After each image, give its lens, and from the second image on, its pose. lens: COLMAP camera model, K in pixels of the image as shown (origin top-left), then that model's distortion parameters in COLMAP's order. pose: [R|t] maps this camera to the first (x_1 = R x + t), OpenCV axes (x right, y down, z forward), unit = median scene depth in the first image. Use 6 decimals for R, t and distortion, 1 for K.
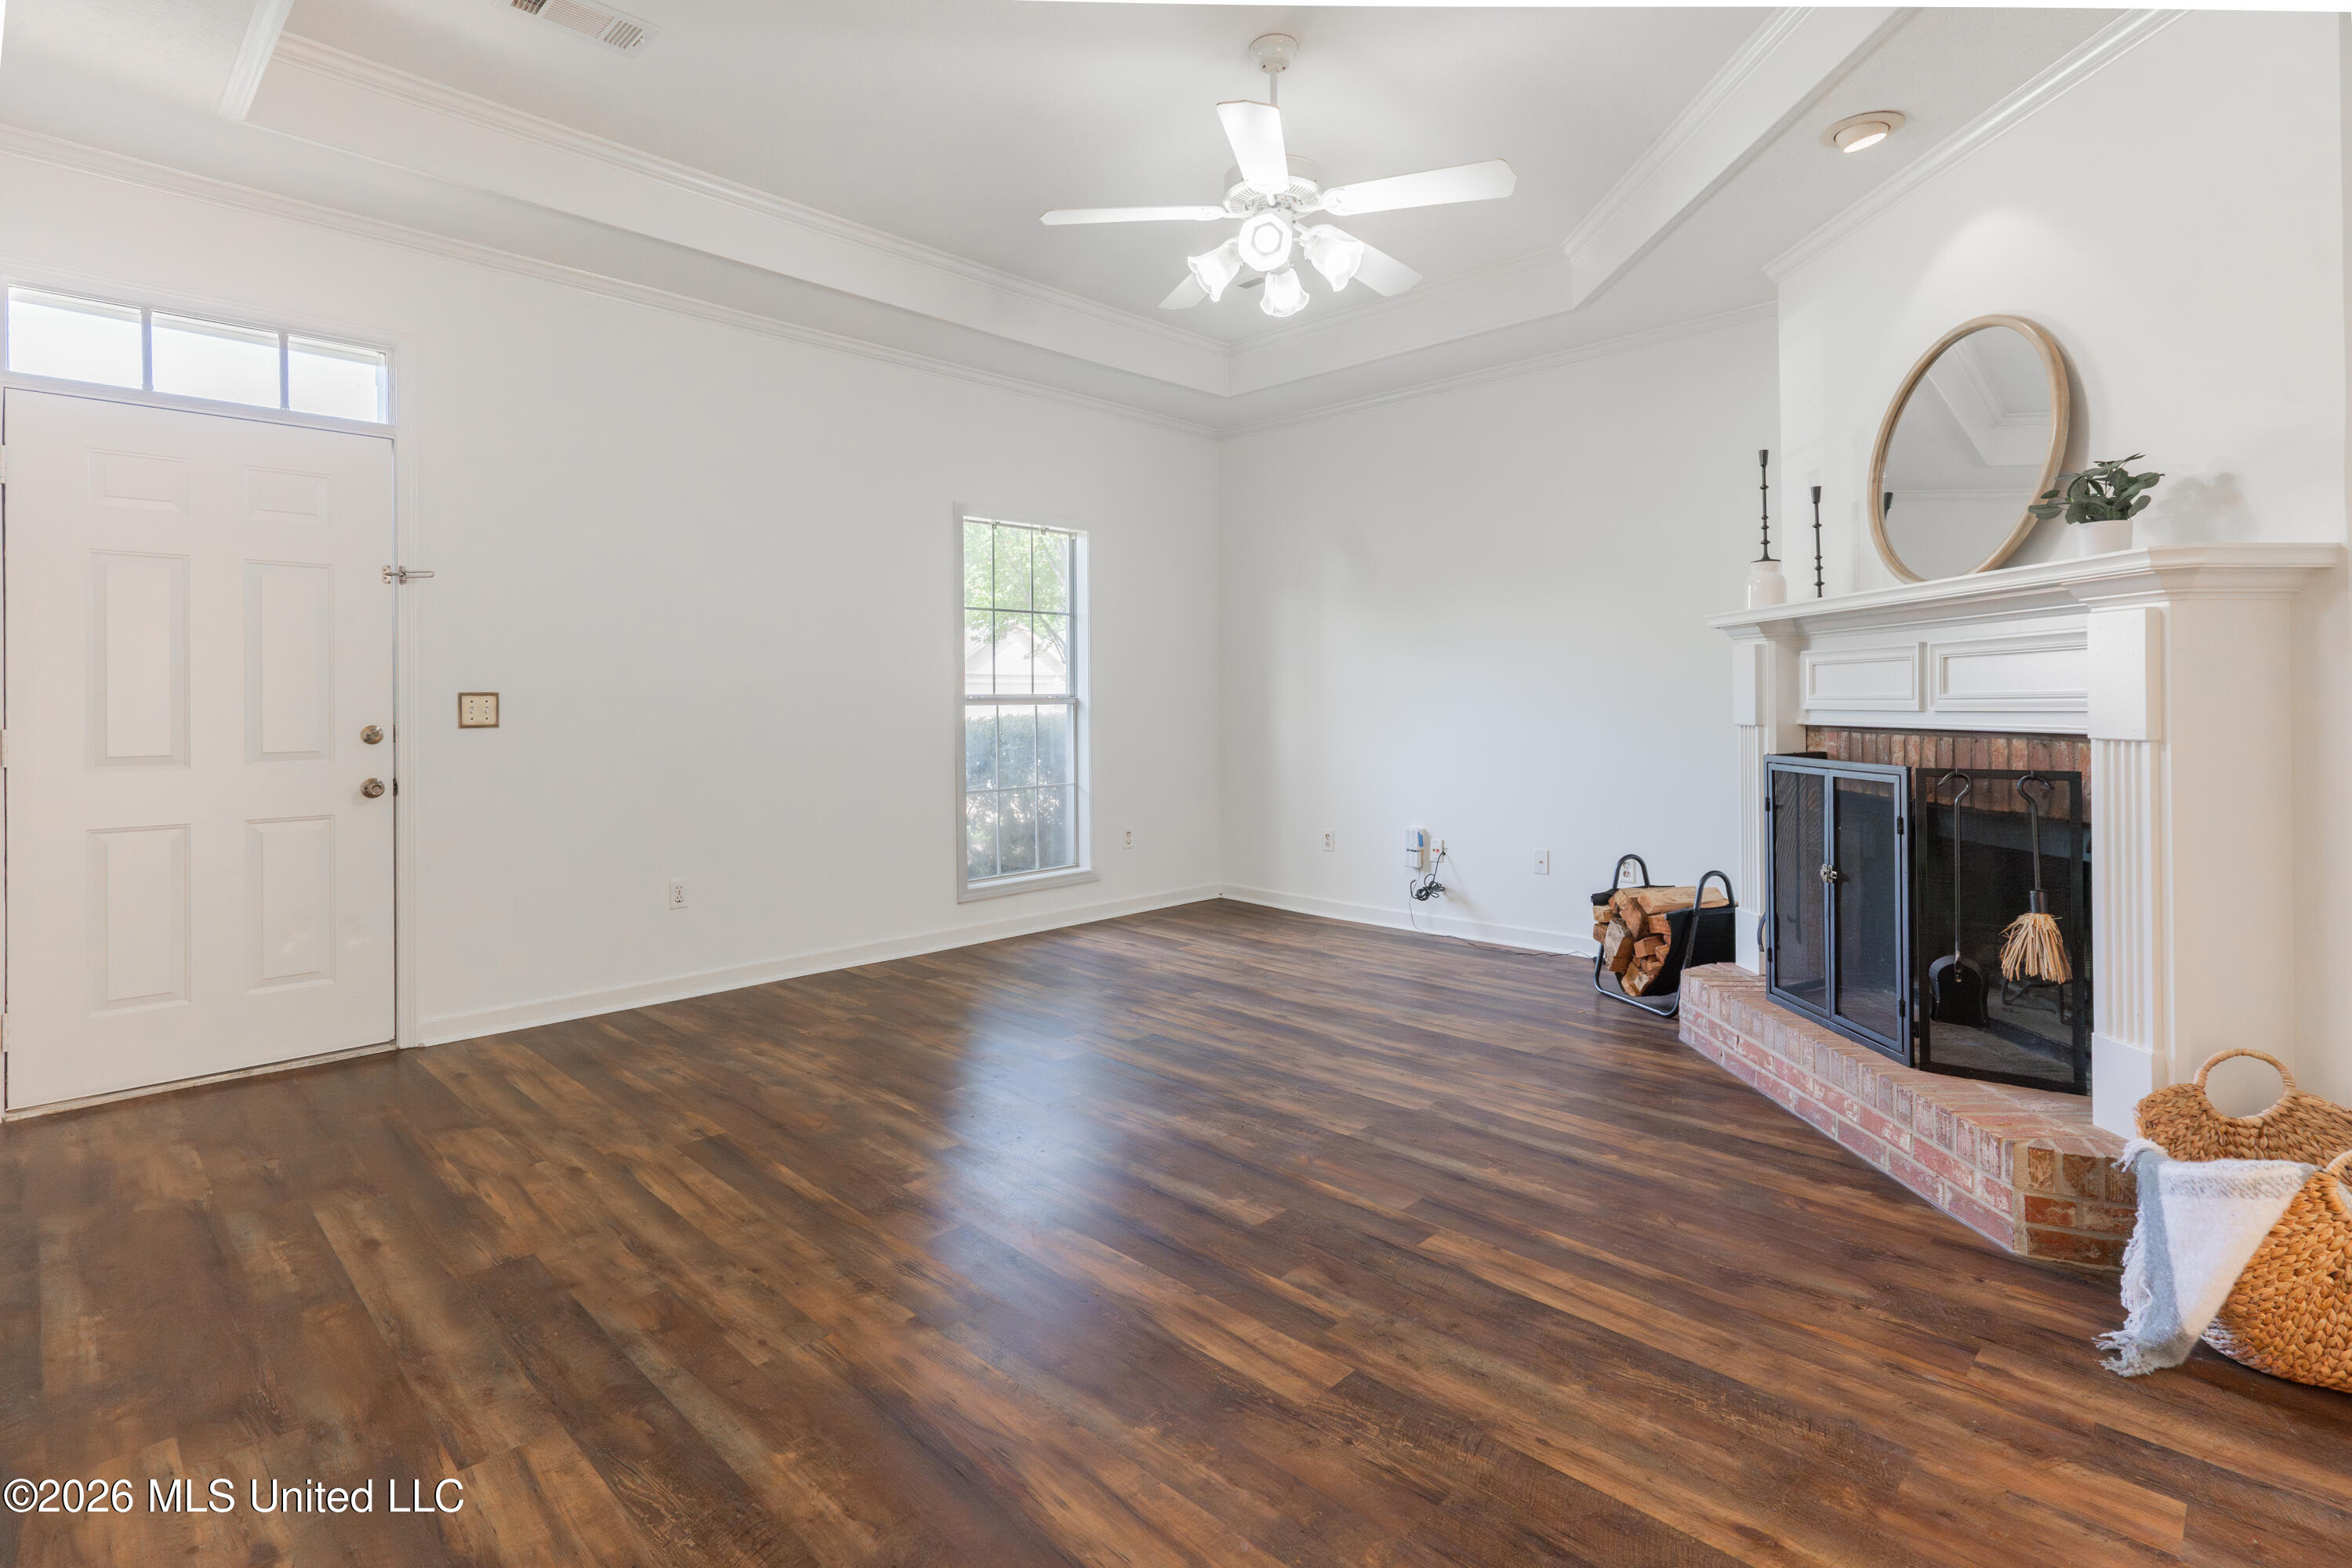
lens RADIAL K [[1142.0, 0, 1139.0], [0, 1142.0, 696.8], [0, 0, 1]] dist [0.002425, 0.000415]
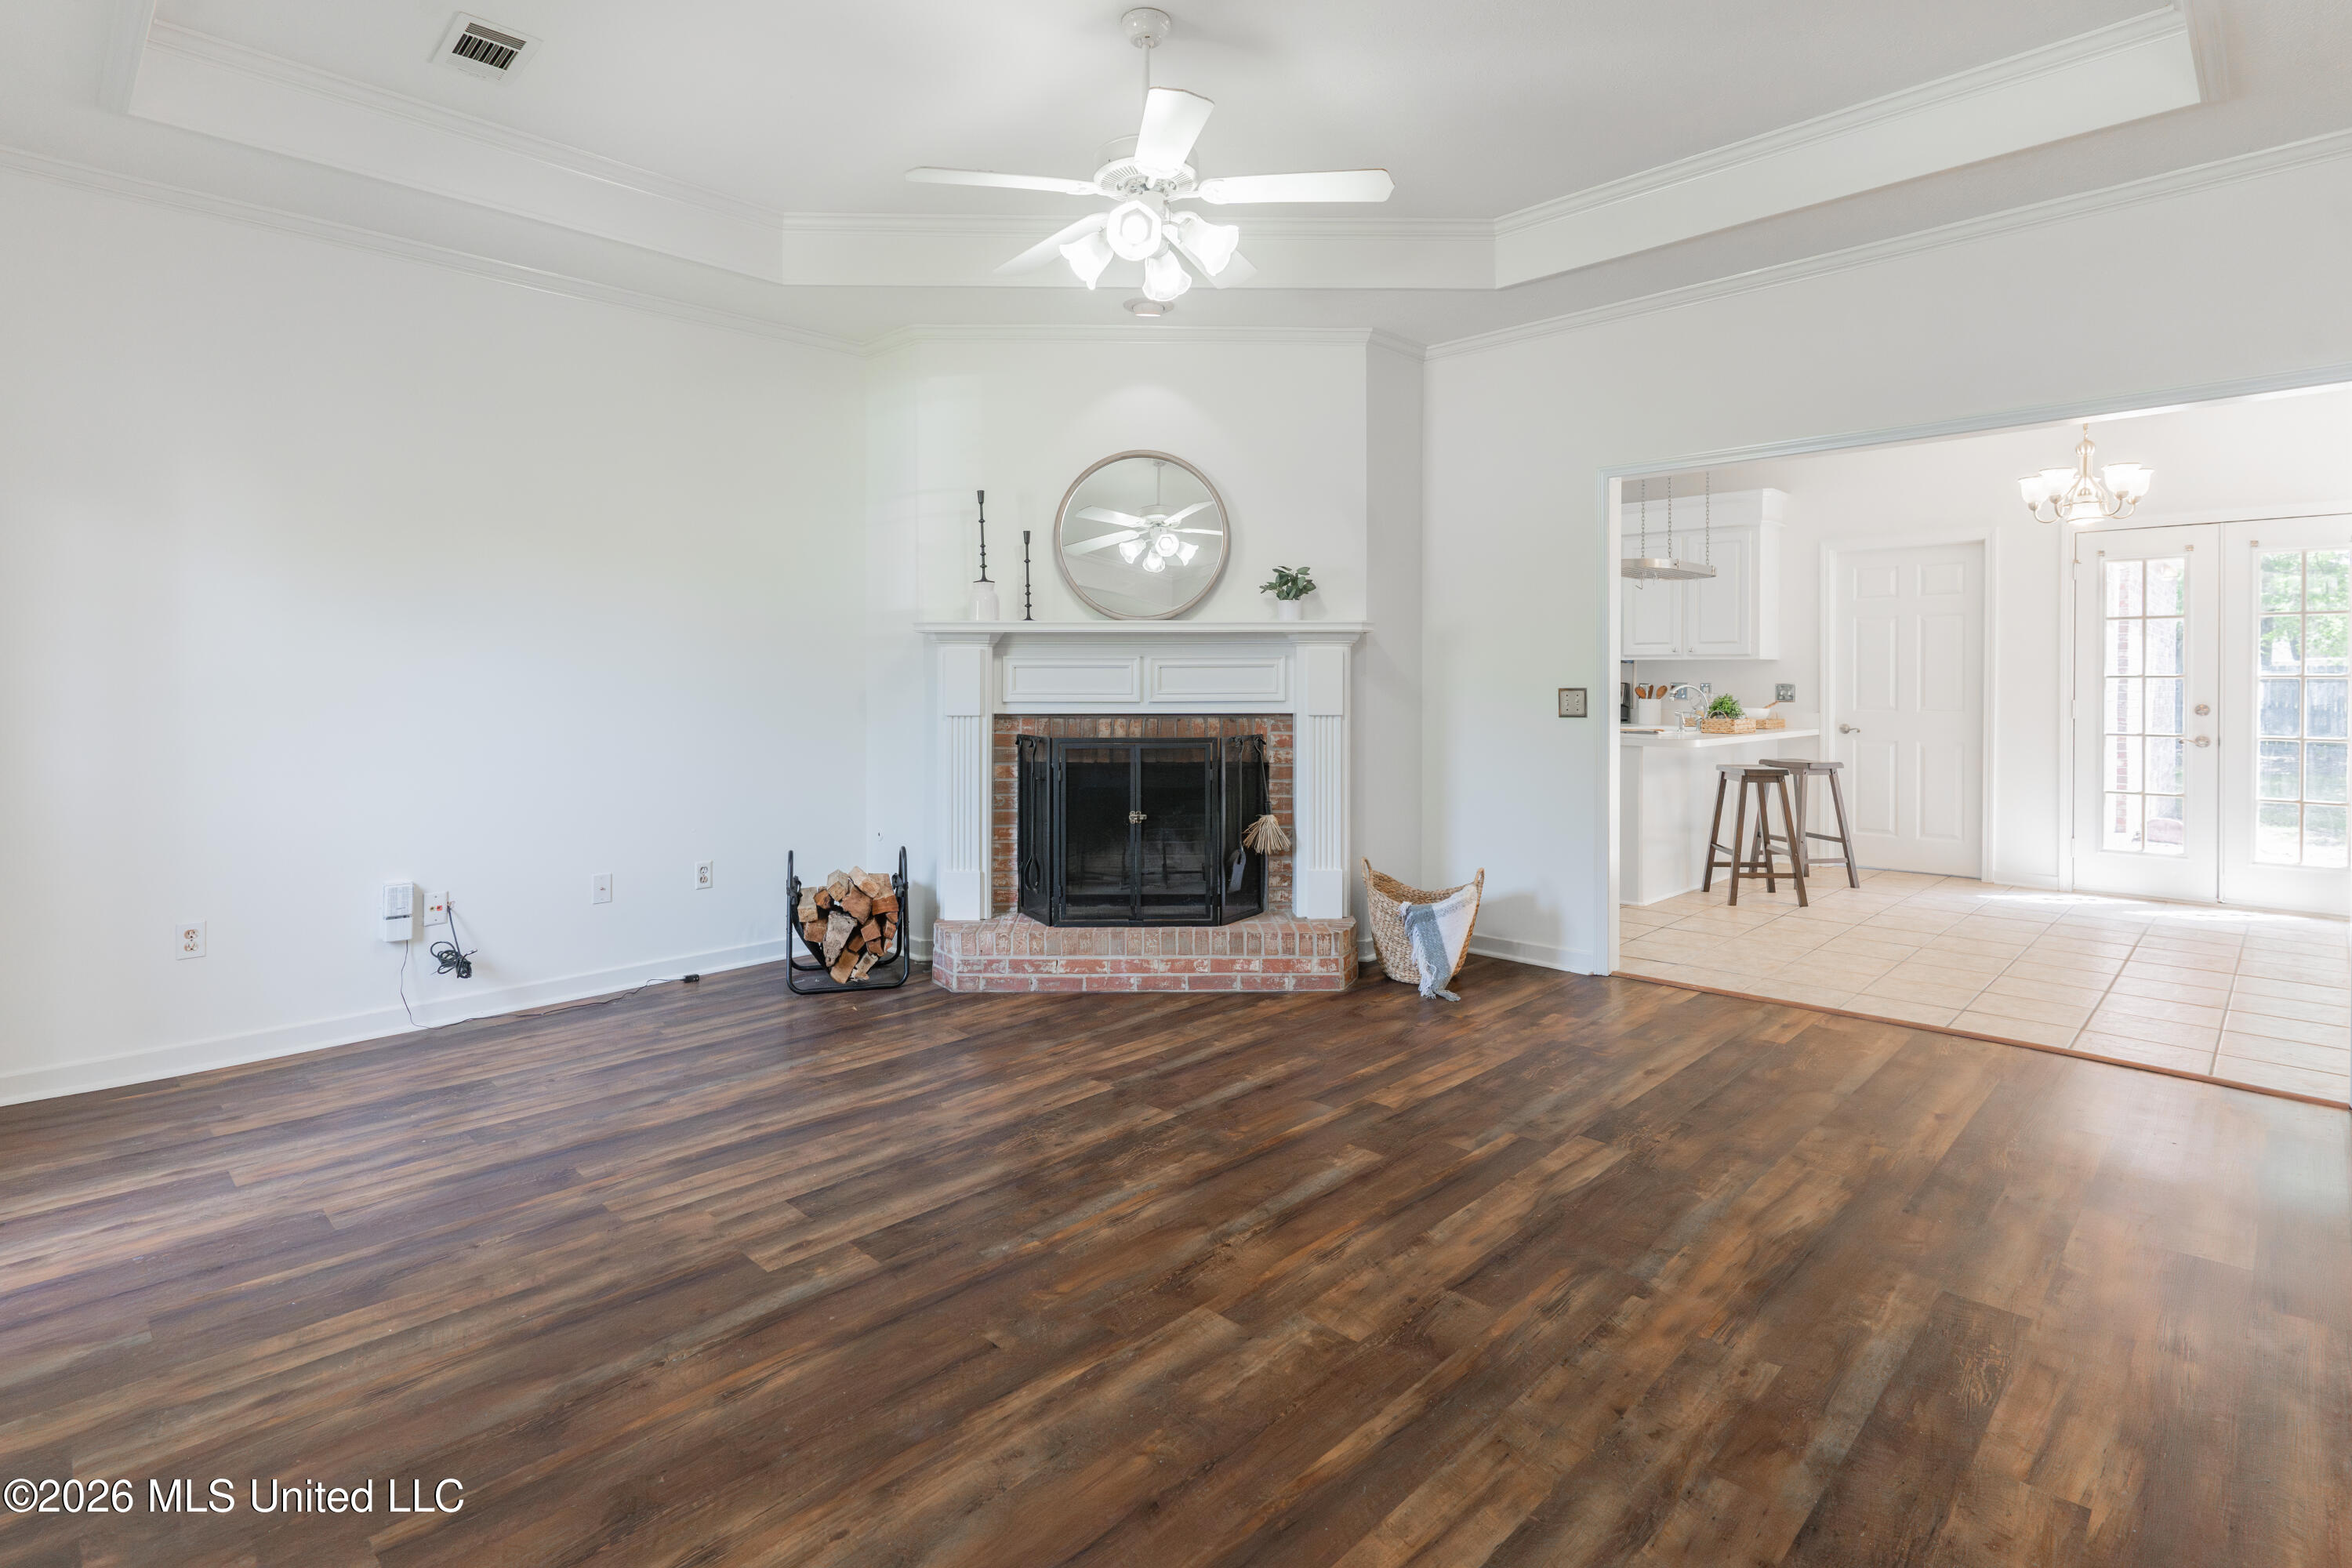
lens RADIAL K [[1136.9, 0, 1224.7], [0, 1136.9, 683.6], [0, 0, 1]] dist [0.002747, -0.000060]
pose [[-0.034534, -0.000537, 0.999403, -0.972905], [-0.003510, 0.999994, 0.000416, -0.015301], [-0.999397, -0.003493, -0.034535, 1.121370]]
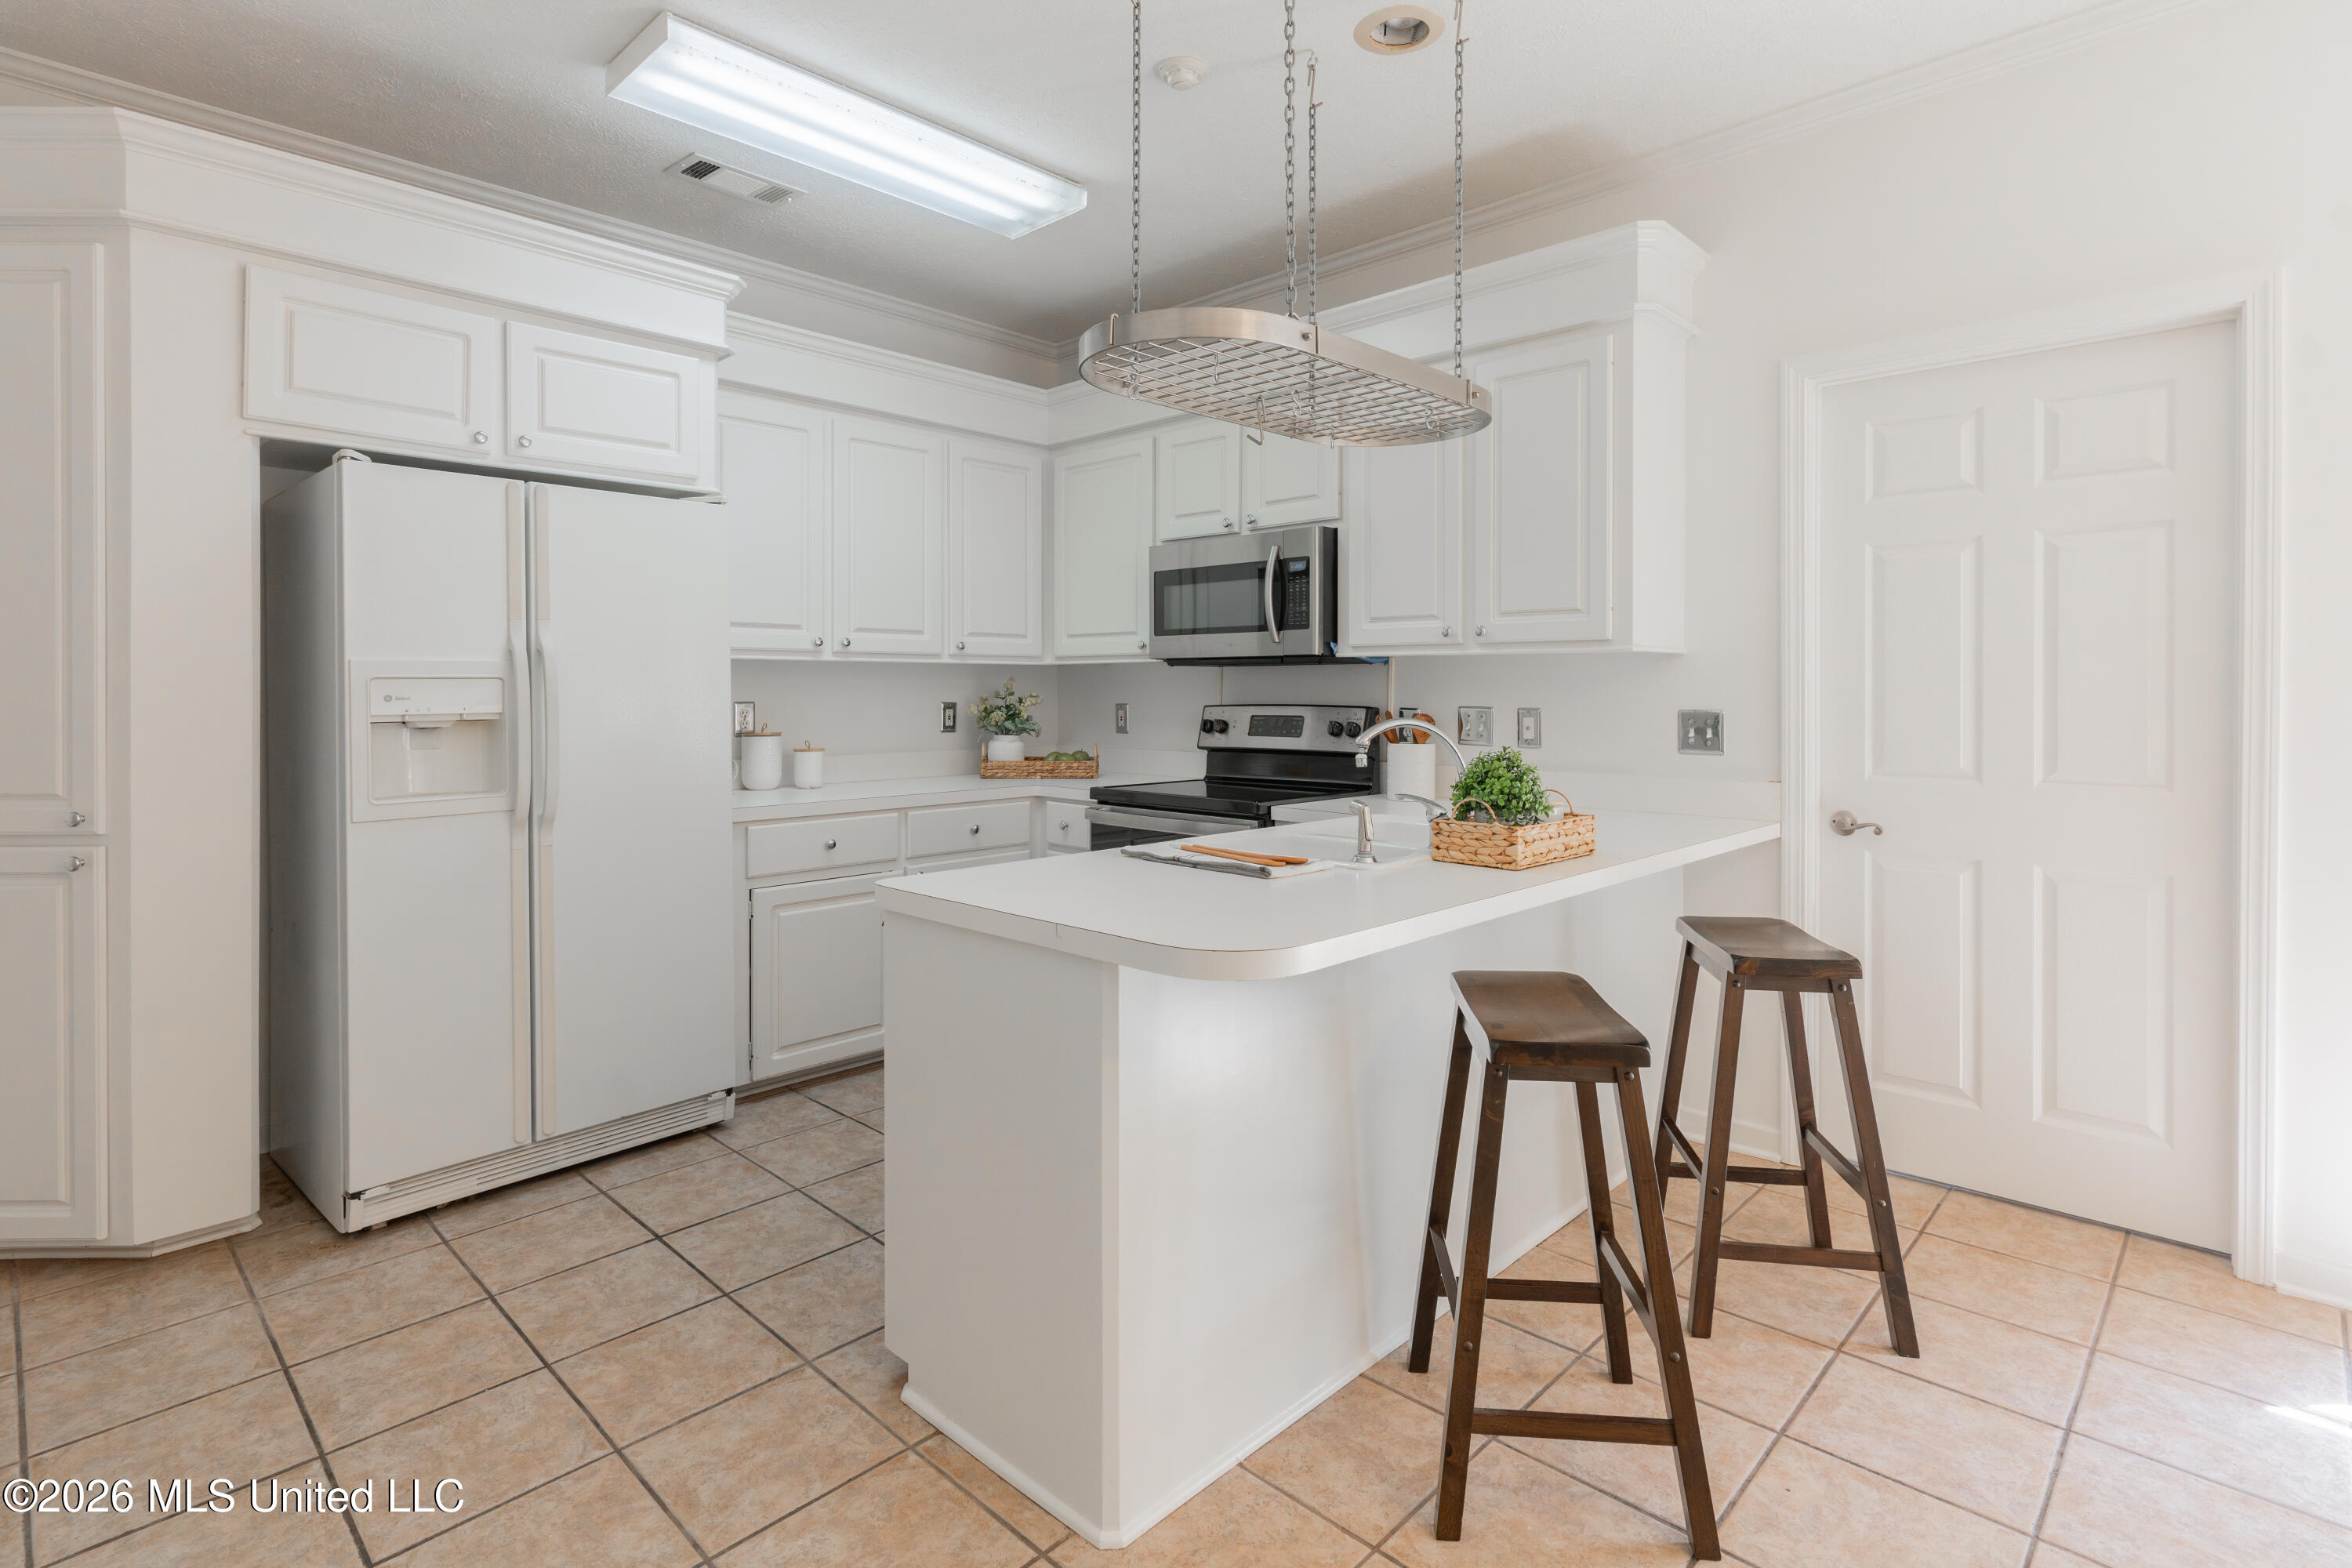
lens RADIAL K [[1151.4, 0, 1194.7], [0, 1151.4, 695.2], [0, 0, 1]] dist [0.002485, 0.000435]
pose [[-0.028246, -0.001458, 0.999600, 0.639668], [-0.001374, 0.999998, 0.001420, -0.035804], [-0.999600, -0.001333, -0.028248, 0.180978]]
